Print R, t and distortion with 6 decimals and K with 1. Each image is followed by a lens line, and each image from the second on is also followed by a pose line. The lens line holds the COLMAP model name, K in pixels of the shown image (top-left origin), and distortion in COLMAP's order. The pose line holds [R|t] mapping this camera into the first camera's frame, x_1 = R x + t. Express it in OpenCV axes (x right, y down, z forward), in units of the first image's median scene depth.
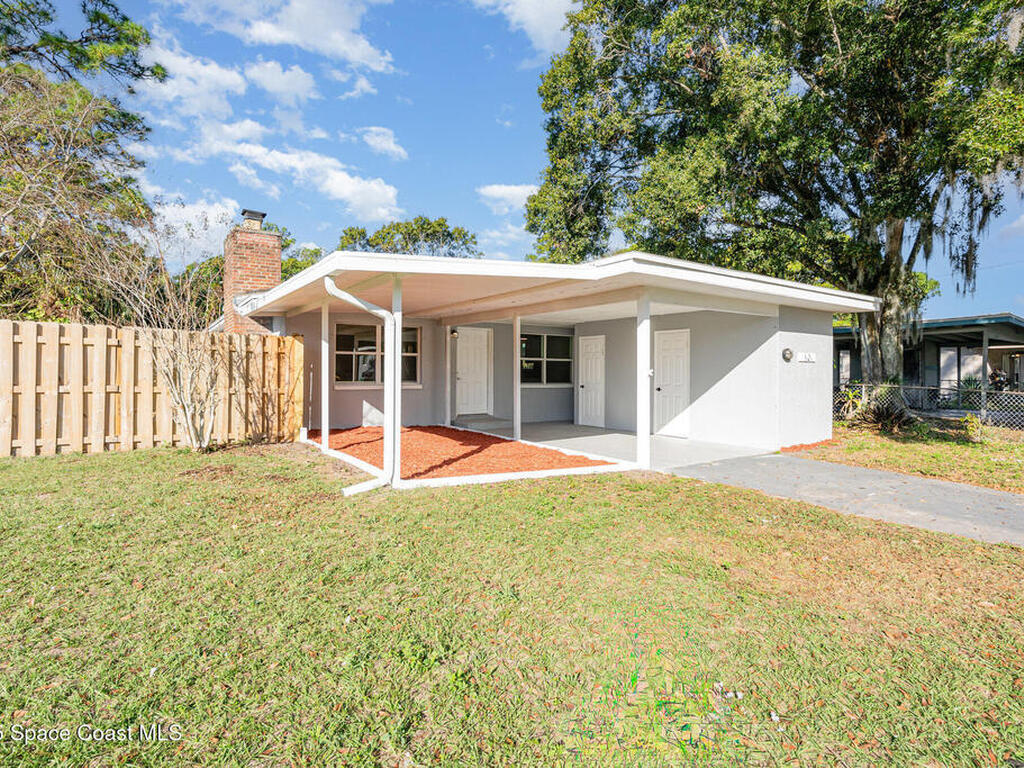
lens RADIAL K [[555.1, 0, 513.7], [0, 555.1, 375.1], [0, 0, 1]] dist [-0.000676, -0.000989]
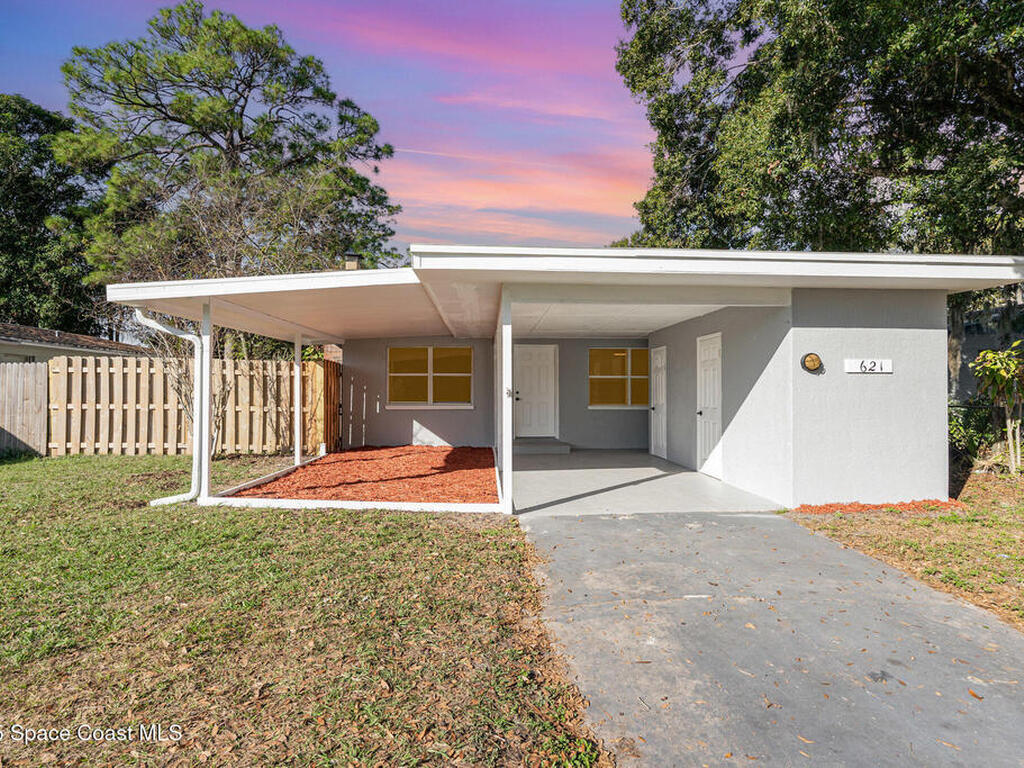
lens RADIAL K [[547.8, 0, 512.0], [0, 547.8, 384.0], [0, 0, 1]] dist [-0.001682, -0.000330]
pose [[0.853045, -0.013554, -0.521662, 0.450098], [0.002788, 0.999767, -0.021417, 0.000684], [0.521831, 0.016816, 0.852883, 0.229727]]
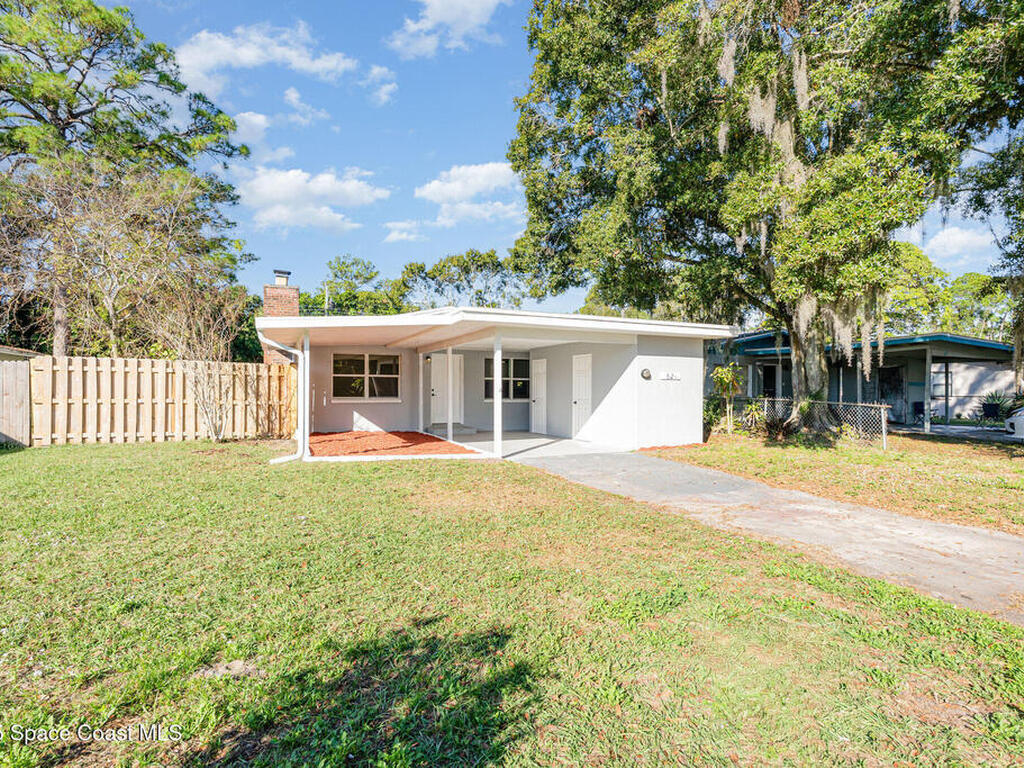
lens RADIAL K [[562.1, 0, 512.8], [0, 562.1, 393.6], [0, 0, 1]] dist [-0.001571, -0.000230]
pose [[0.983284, -0.003461, -0.182046, 0.364962], [0.003080, 0.999992, -0.002374, 0.008200], [0.182053, 0.001774, 0.983287, -0.262222]]
